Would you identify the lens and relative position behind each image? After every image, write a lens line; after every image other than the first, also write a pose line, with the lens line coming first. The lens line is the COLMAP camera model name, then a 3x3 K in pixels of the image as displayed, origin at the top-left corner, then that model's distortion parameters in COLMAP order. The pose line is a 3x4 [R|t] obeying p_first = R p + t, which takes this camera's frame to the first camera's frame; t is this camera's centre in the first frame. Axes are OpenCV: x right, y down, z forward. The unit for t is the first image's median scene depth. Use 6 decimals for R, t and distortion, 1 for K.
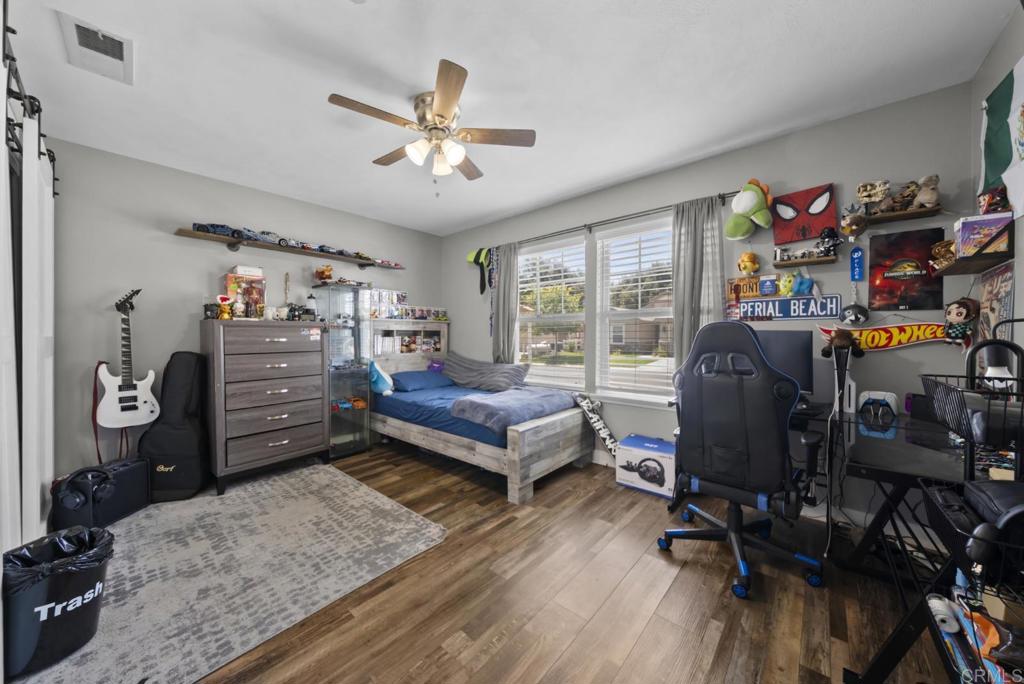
lens RADIAL K [[354.0, 0, 510.5], [0, 354.0, 341.6], [0, 0, 1]] dist [-0.003702, 0.000018]
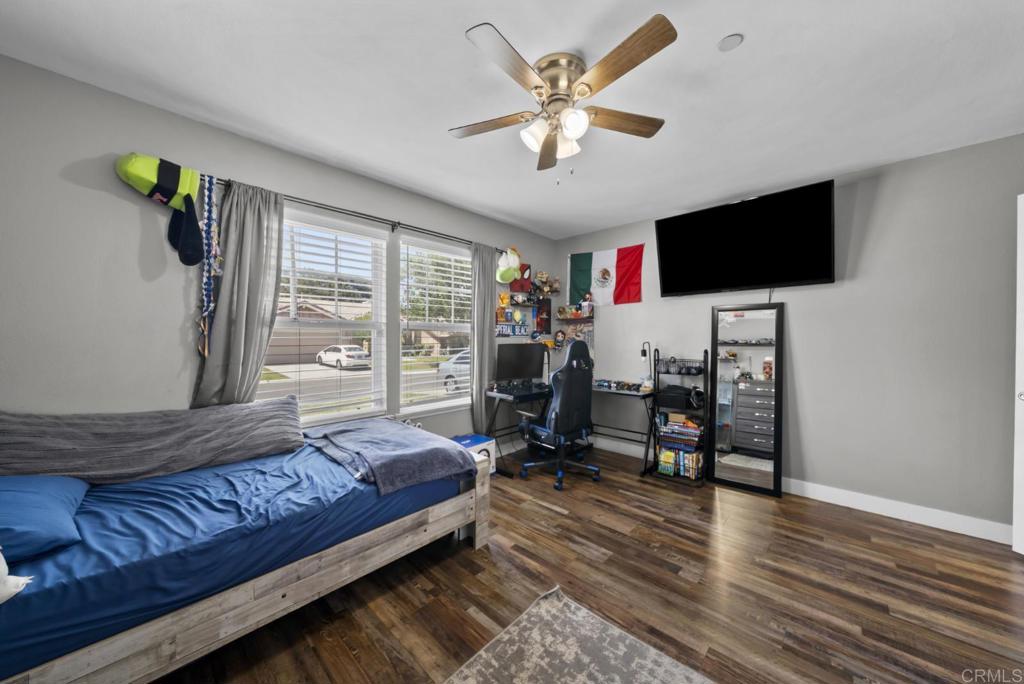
lens RADIAL K [[355.0, 0, 512.3], [0, 355.0, 343.9], [0, 0, 1]] dist [-0.002181, -0.000011]
pose [[0.037268, -0.012906, 0.999222, -0.938426], [0.014156, 0.999823, 0.012386, -0.051982], [-0.999205, 0.013684, 0.037444, 0.981062]]
